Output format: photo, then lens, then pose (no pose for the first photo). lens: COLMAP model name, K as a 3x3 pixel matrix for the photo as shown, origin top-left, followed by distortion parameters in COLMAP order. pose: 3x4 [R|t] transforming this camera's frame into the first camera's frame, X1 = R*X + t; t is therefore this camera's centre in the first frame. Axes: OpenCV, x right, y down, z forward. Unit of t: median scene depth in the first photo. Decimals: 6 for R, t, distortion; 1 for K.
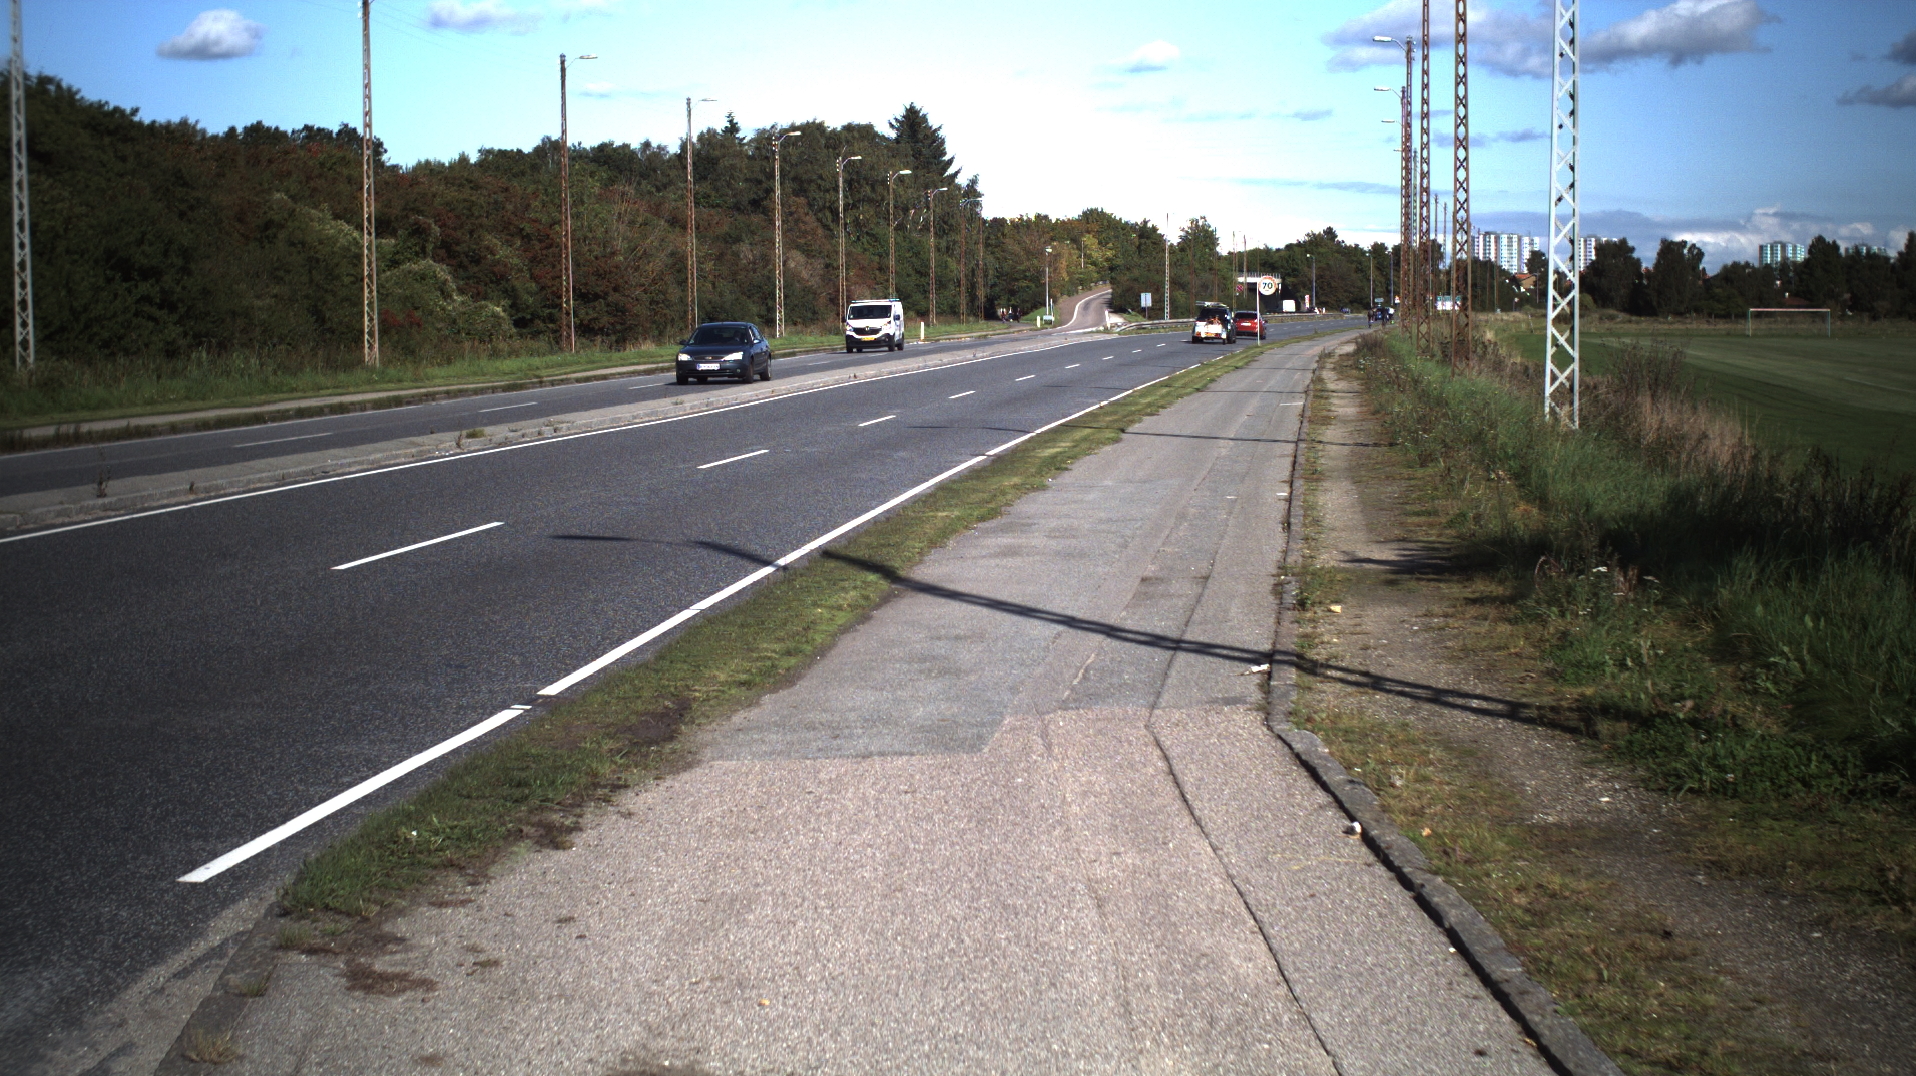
lens RADIAL K [[3470.5, 0, 958.0], [0, 3470.5, 538.0], [0, 0, 1]] dist [-0.285564, 0.351762]
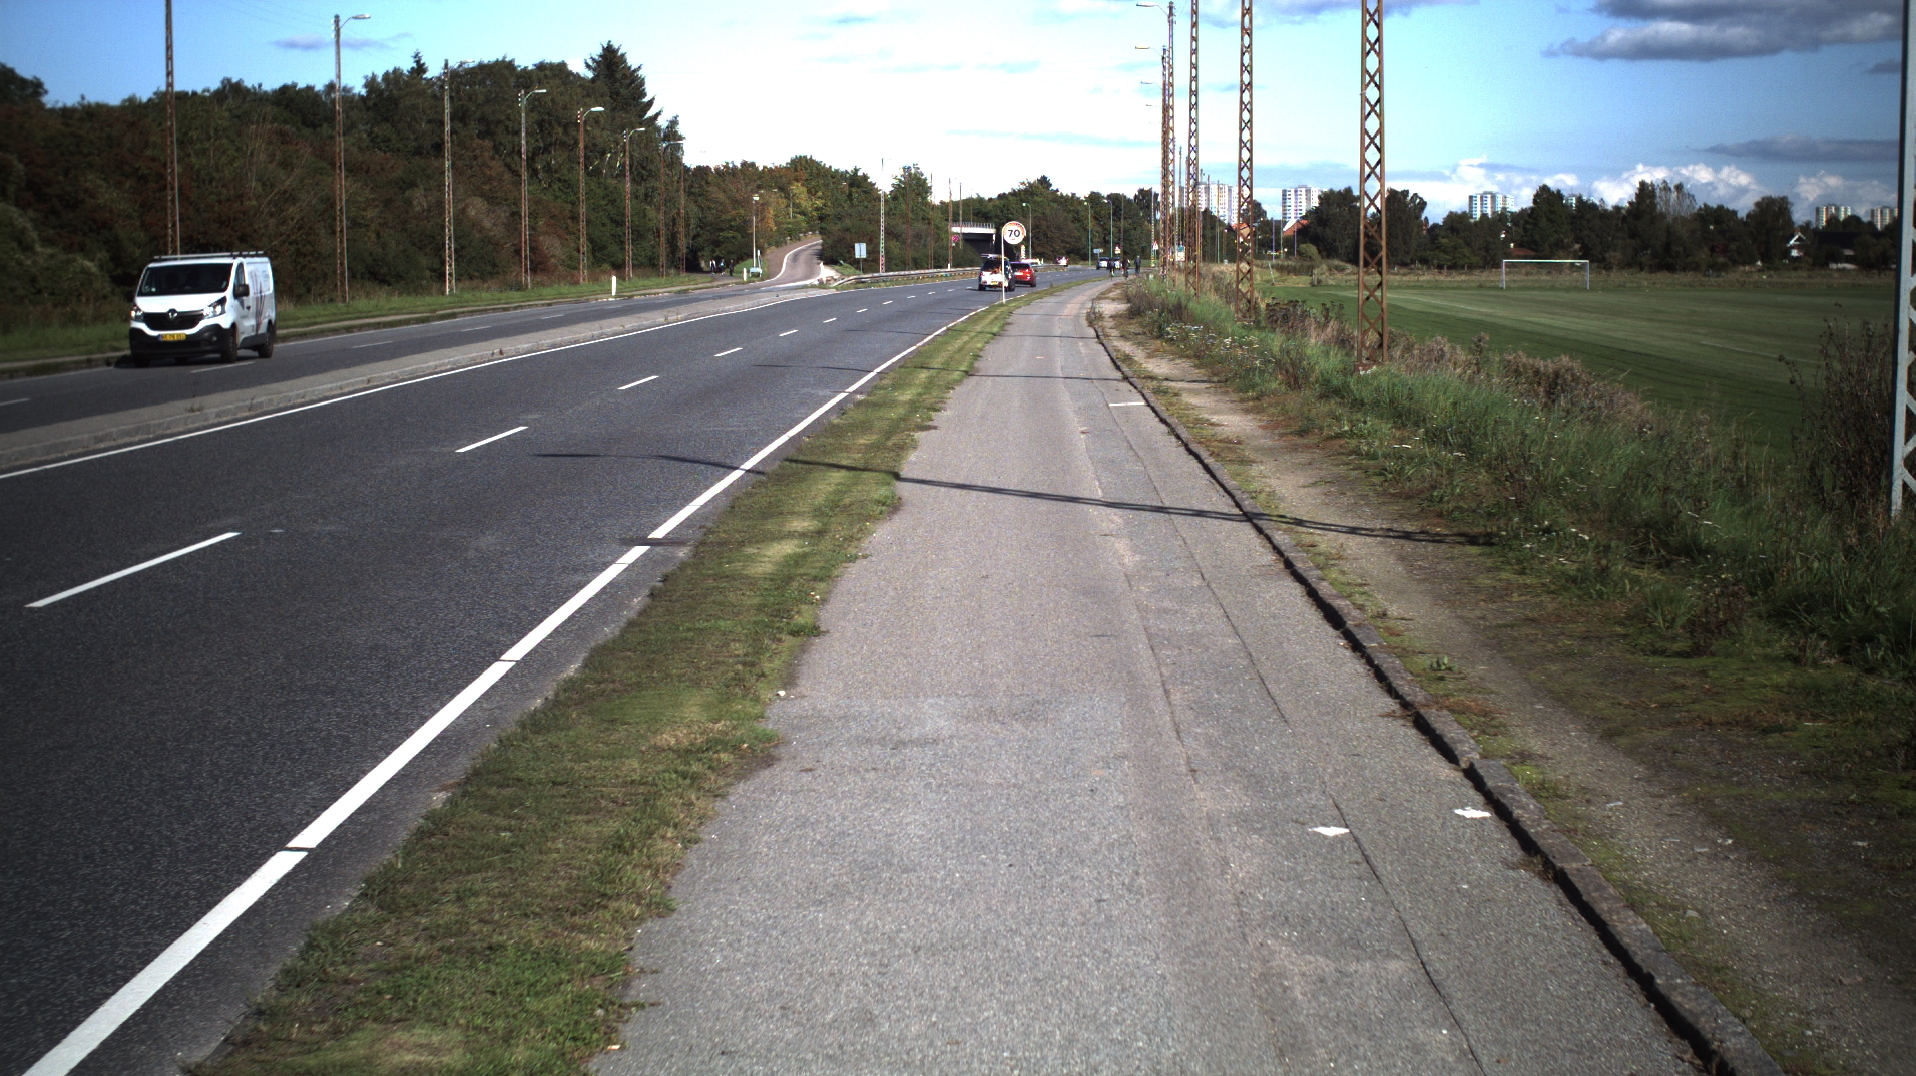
lens RADIAL K [[3470.5, 0, 958.0], [0, 3470.5, 538.0], [0, 0, 1]] dist [-0.285564, 0.351762]
pose [[0.996428, -0.005583, 0.084259, 0.003495], [0.004403, 0.999890, 0.014183, -0.010554], [-0.084329, -0.013762, 0.996343, 0.157597]]
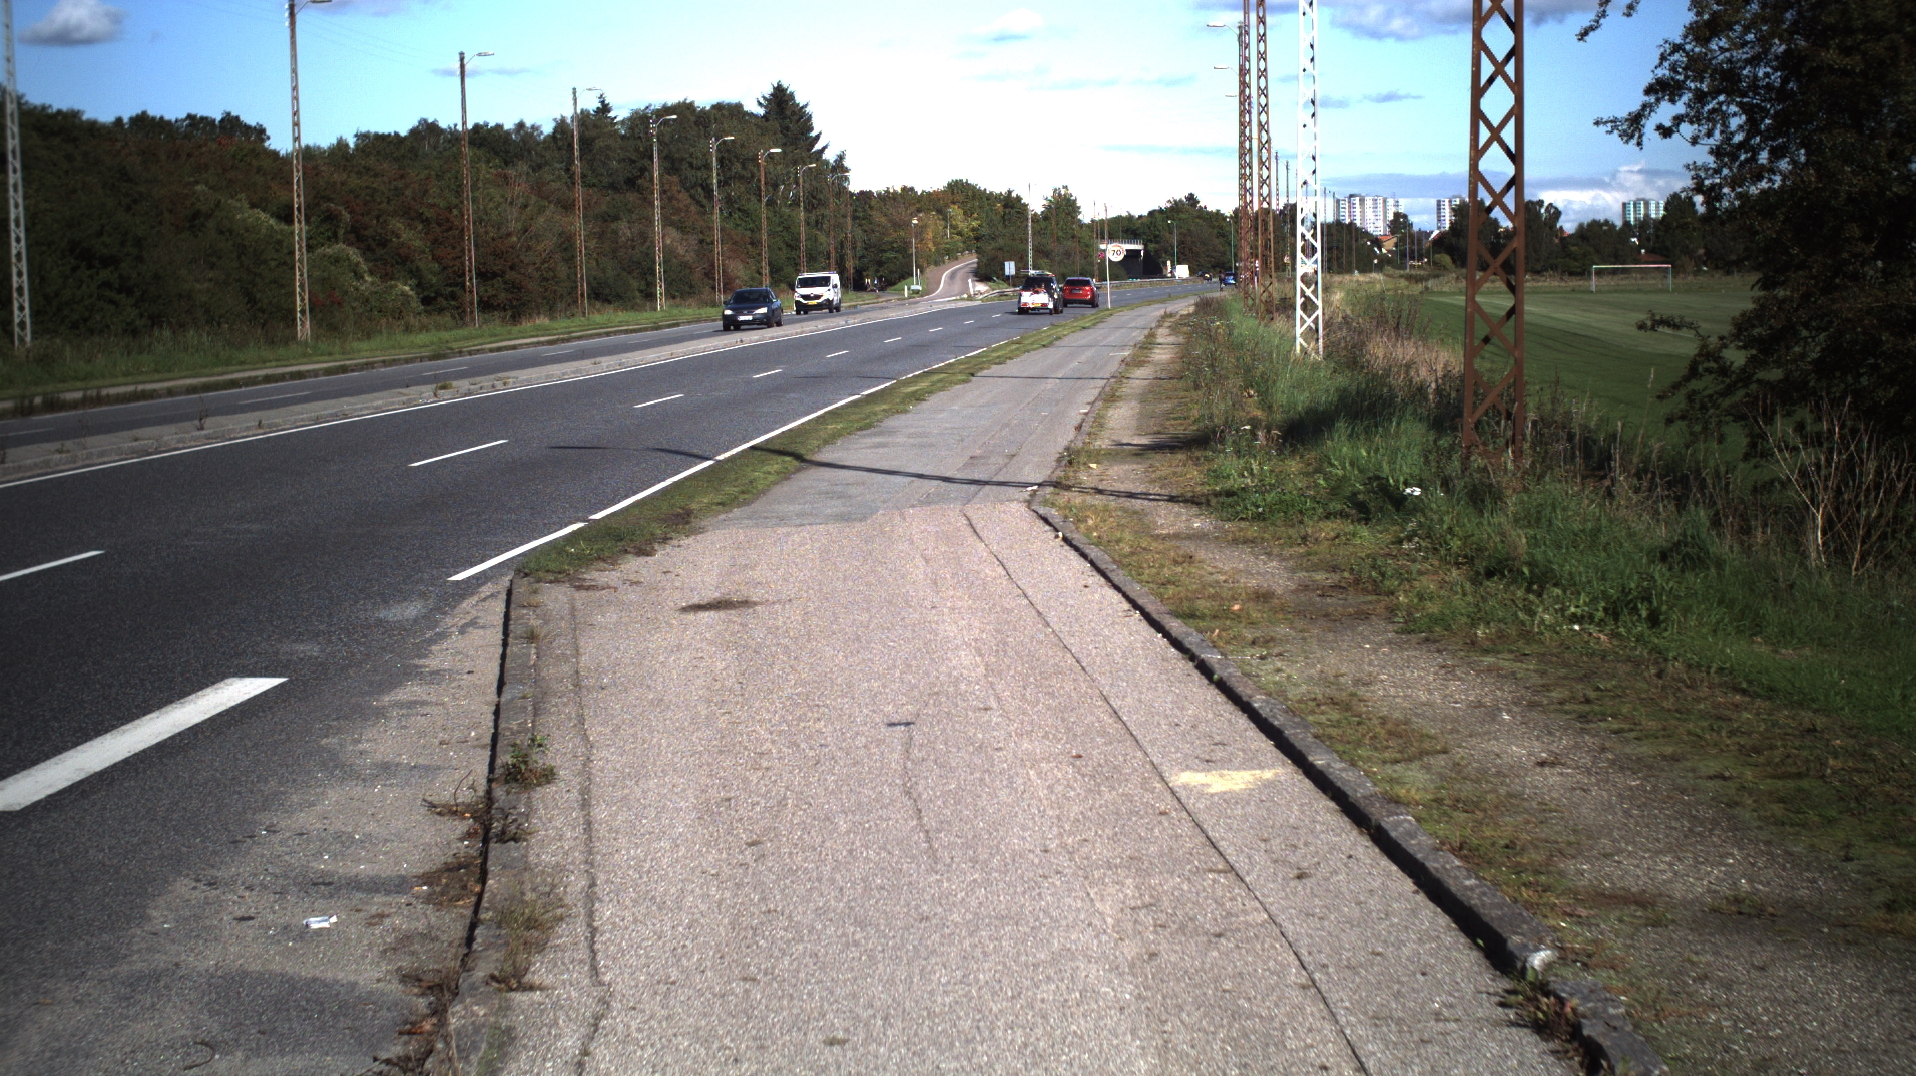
lens RADIAL K [[3470.5, 0, 958.0], [0, 3470.5, 538.0], [0, 0, 1]] dist [-0.285564, 0.351762]
pose [[0.999120, -0.020774, 0.036447, -0.001131], [0.020467, 0.999752, 0.008772, 0.005570], [-0.036620, -0.008018, 0.999297, -0.078963]]
